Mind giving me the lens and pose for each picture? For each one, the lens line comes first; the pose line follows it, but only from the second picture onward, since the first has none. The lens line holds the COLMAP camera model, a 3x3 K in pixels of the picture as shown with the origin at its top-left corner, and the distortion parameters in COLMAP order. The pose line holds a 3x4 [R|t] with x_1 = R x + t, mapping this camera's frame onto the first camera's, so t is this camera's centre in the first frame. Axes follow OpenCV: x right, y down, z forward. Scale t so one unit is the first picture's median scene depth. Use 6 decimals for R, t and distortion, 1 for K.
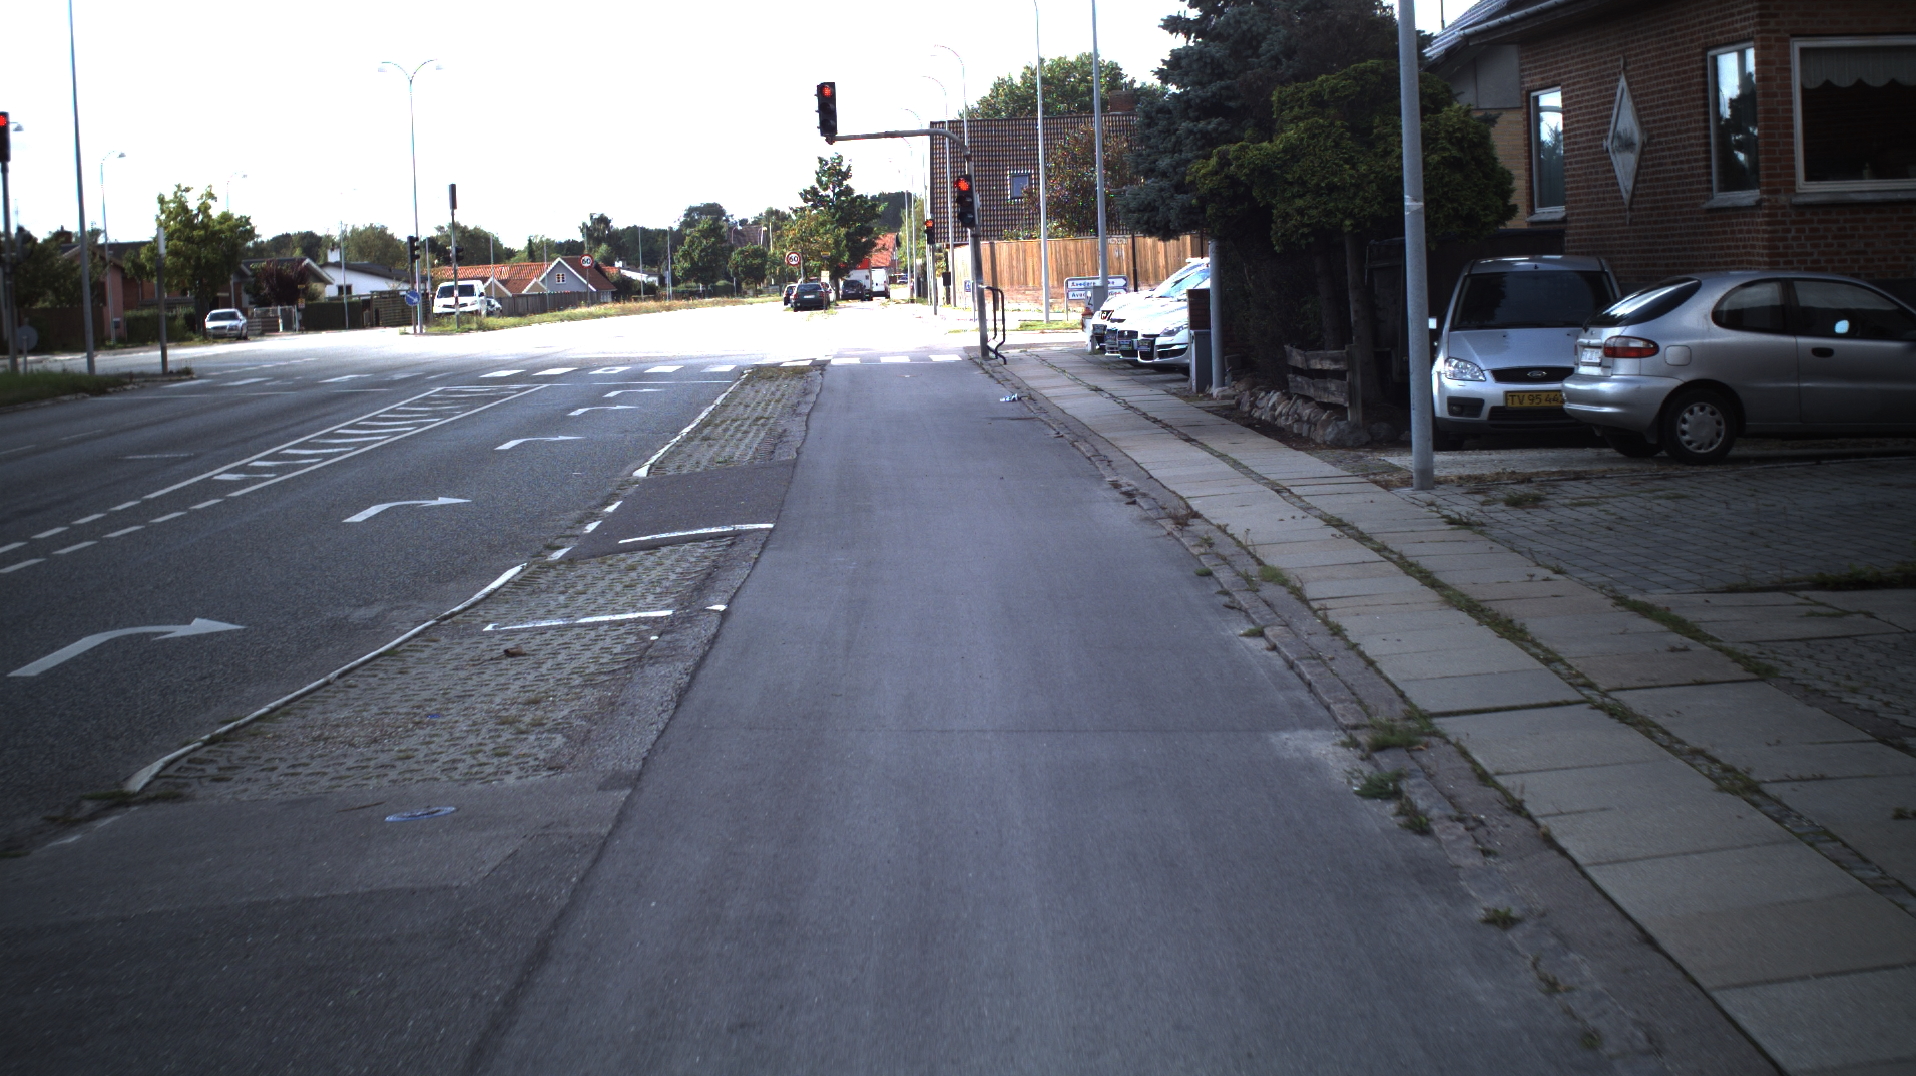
lens RADIAL K [[3632.8, 0, 968.4], [0, 3632.8, 537.2], [0, 0, 1]] dist [-0.262618, 0.000000]
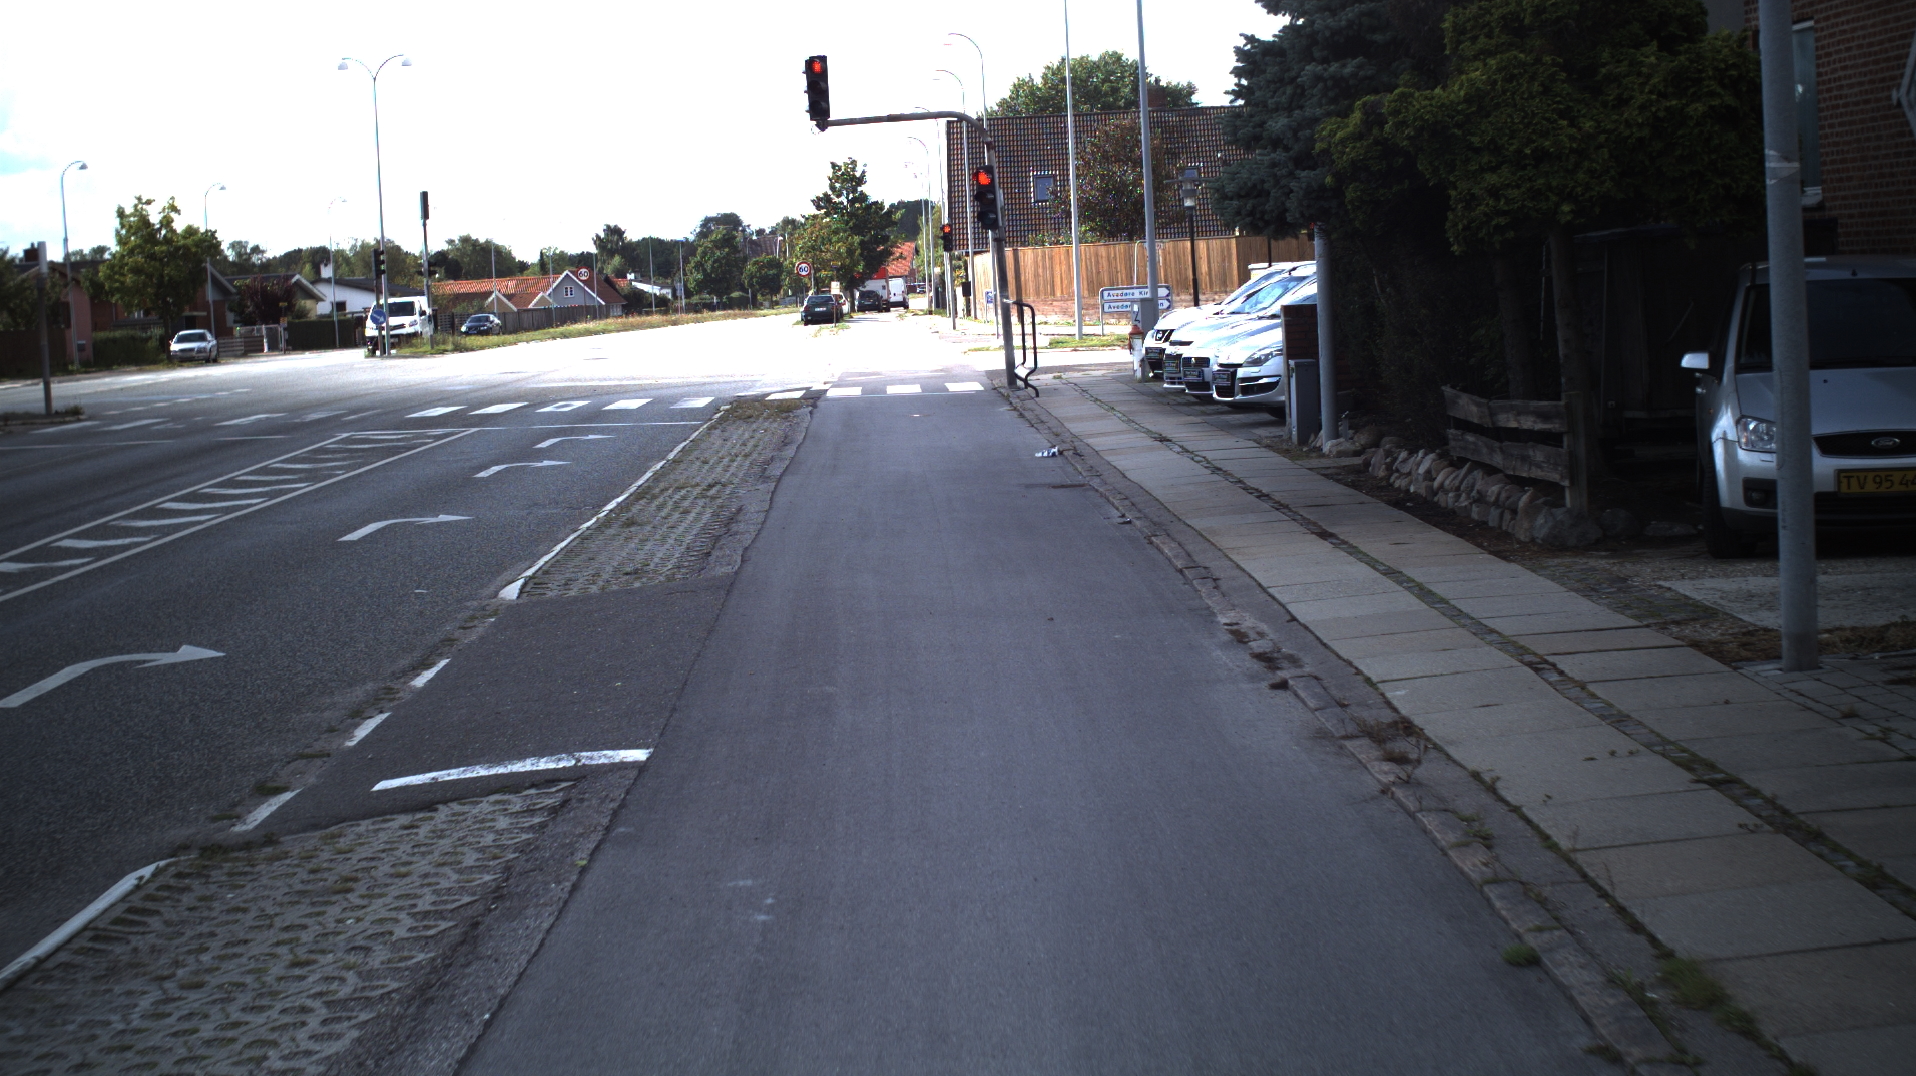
lens RADIAL K [[3632.8, 0, 945.2], [0, 3632.8, 520.5], [0, 0, 1]] dist [-0.262618, 0.000000]
pose [[0.999858, -0.010916, -0.012831, -0.000587], [0.010828, 0.999918, -0.006906, -0.024024], [0.012905, 0.006766, 0.999894, 0.307894]]
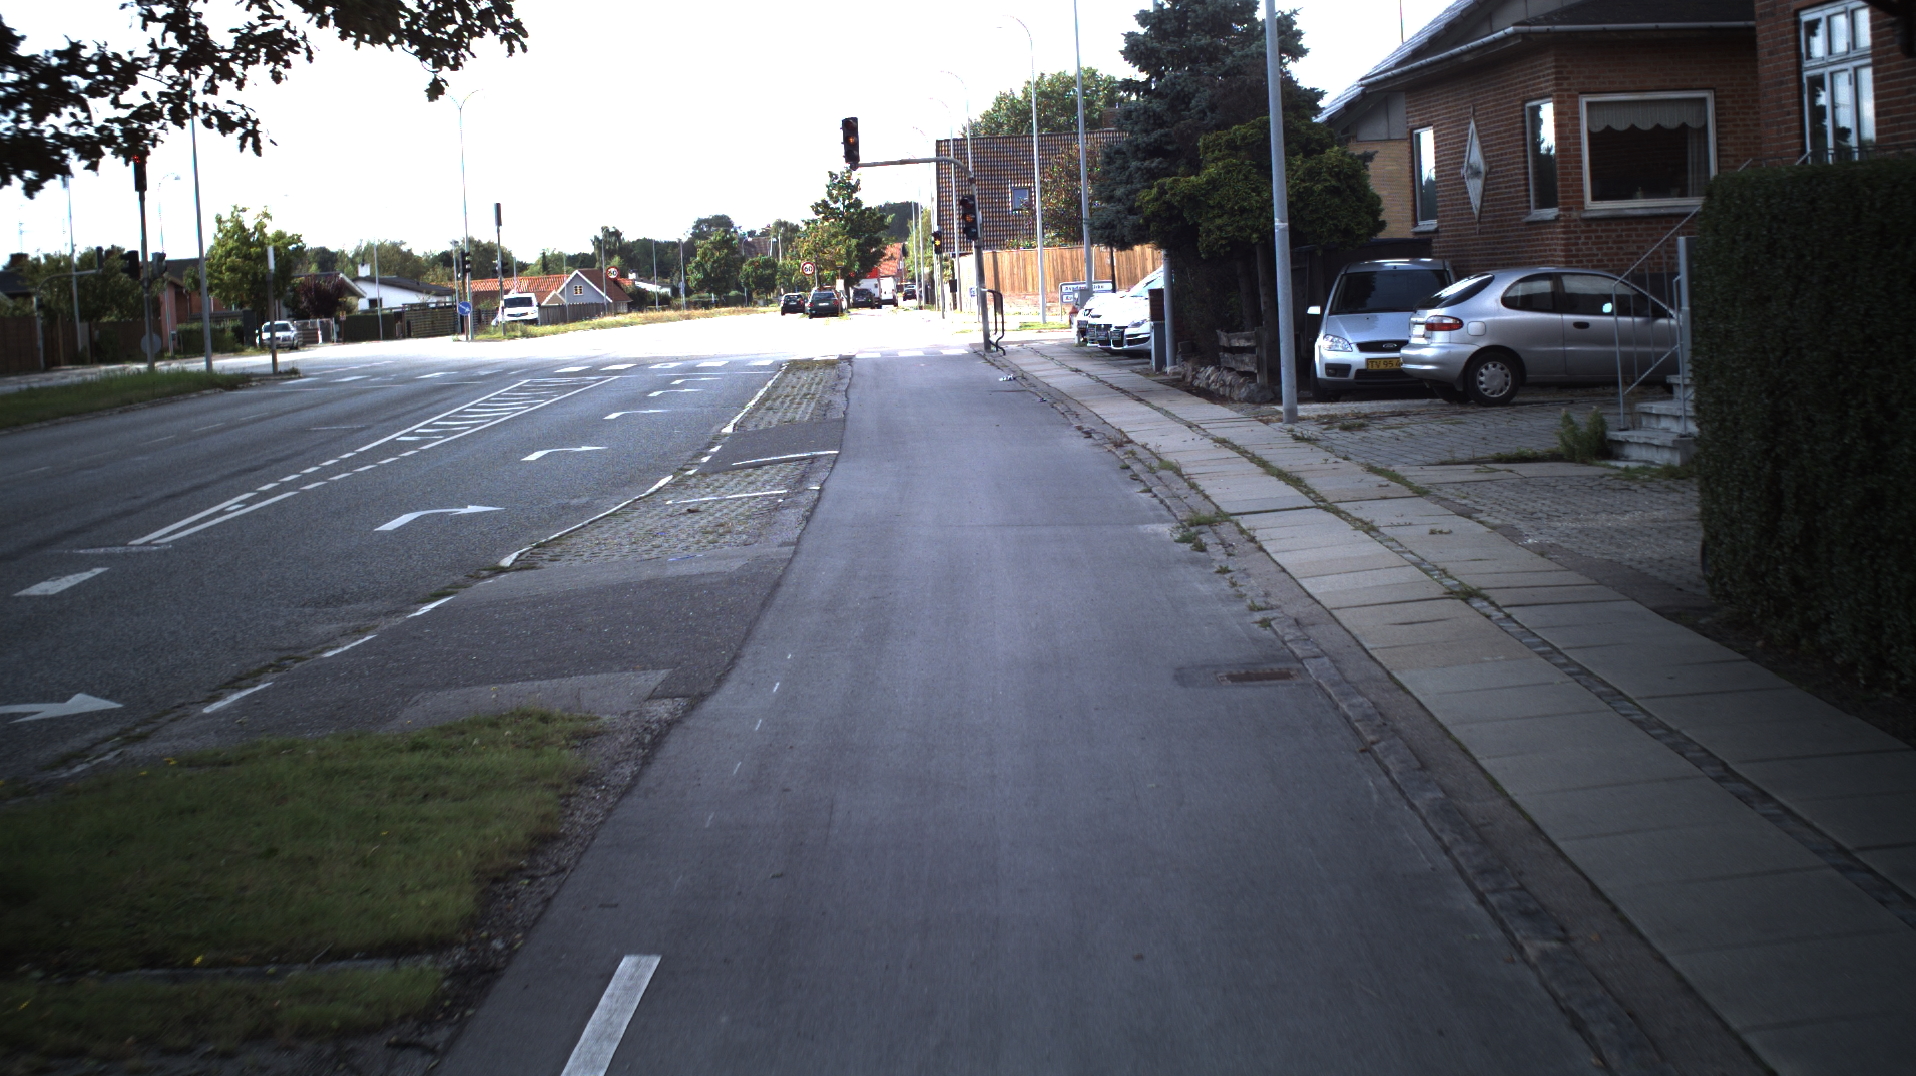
lens RADIAL K [[3632.8, 0, 962.1], [0, 3632.8, 537.4], [0, 0, 1]] dist [-0.262618, 0.000000]
pose [[0.999938, -0.010386, -0.003929, 0.000574], [0.010377, 0.999943, -0.002323, 0.024111], [0.003953, 0.002282, 0.999990, -0.308636]]
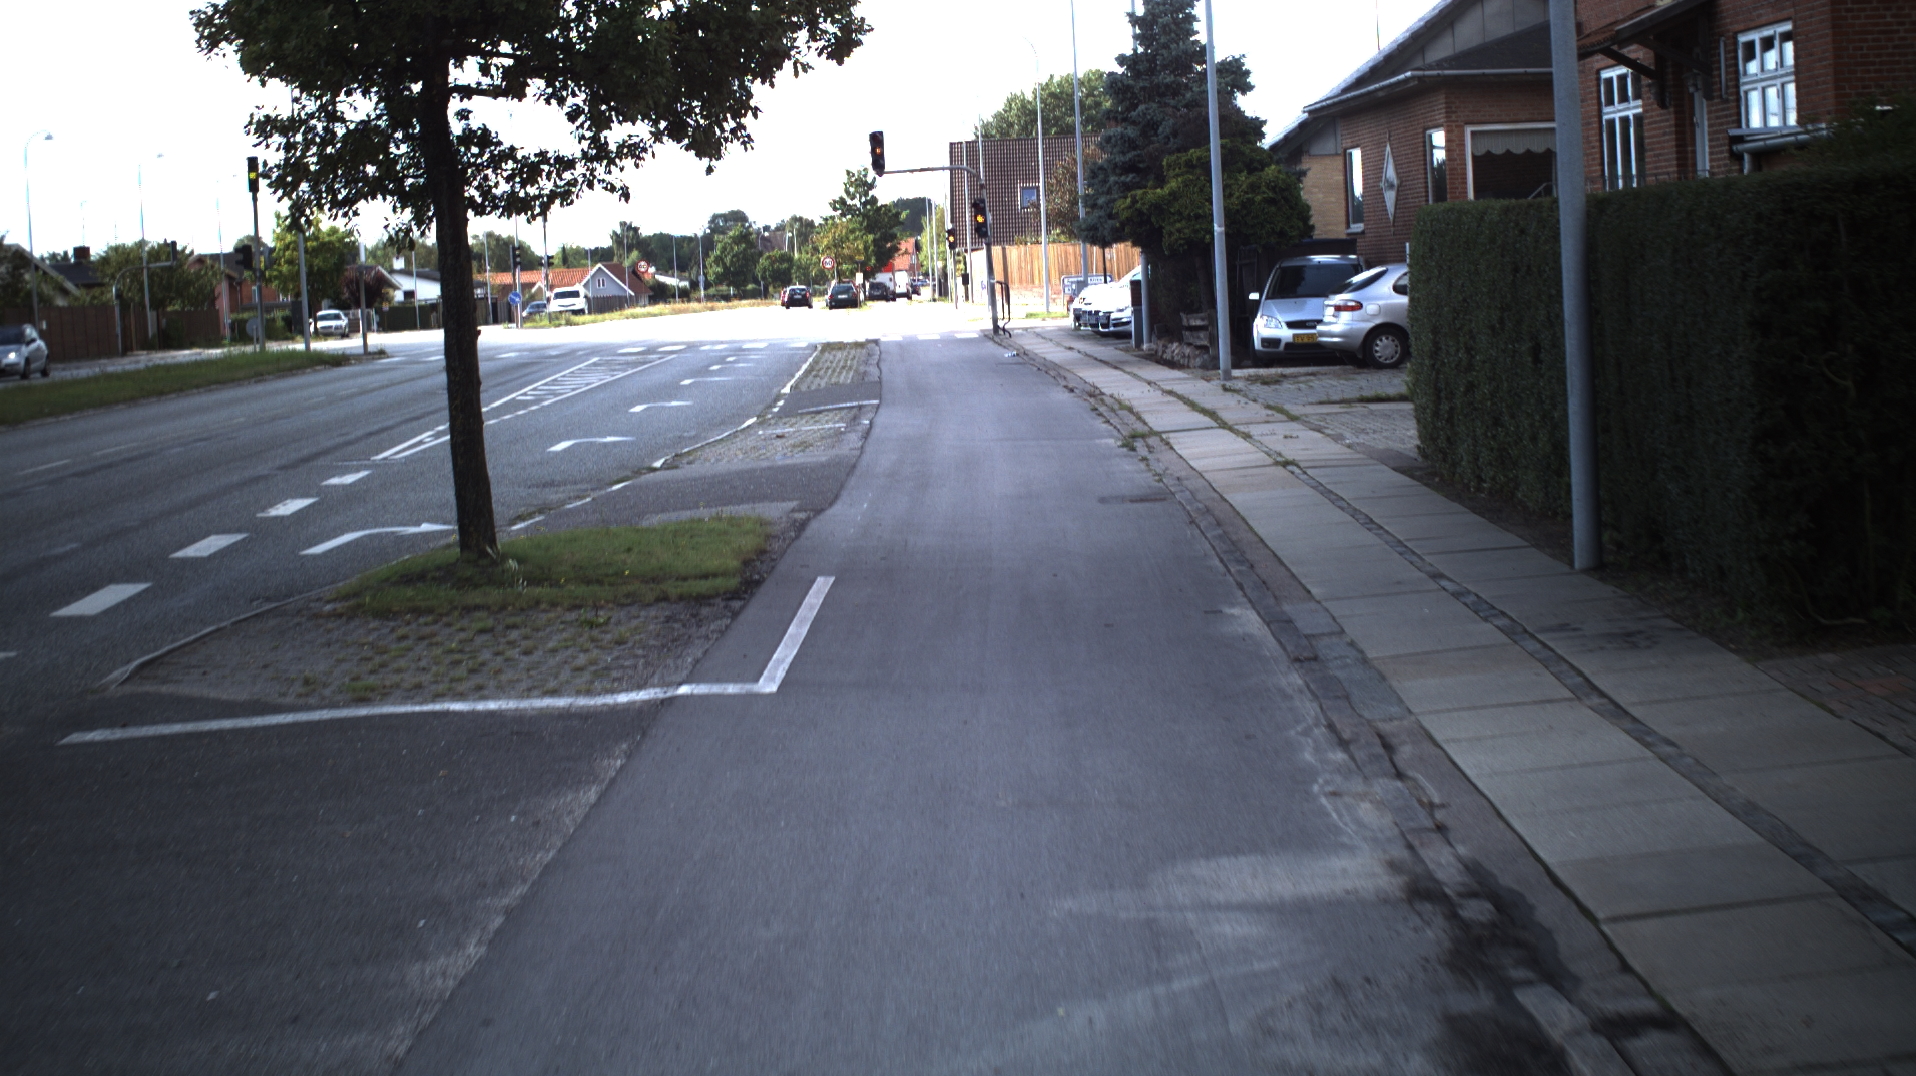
lens RADIAL K [[3632.8, 0, 955.6], [0, 3632.8, 552.6], [0, 0, 1]] dist [-0.262618, 0.000000]
pose [[0.999933, -0.007575, -0.008771, 0.001400], [0.007605, 0.999966, 0.003304, 0.048035], [0.008746, -0.003371, 0.999956, -0.617061]]
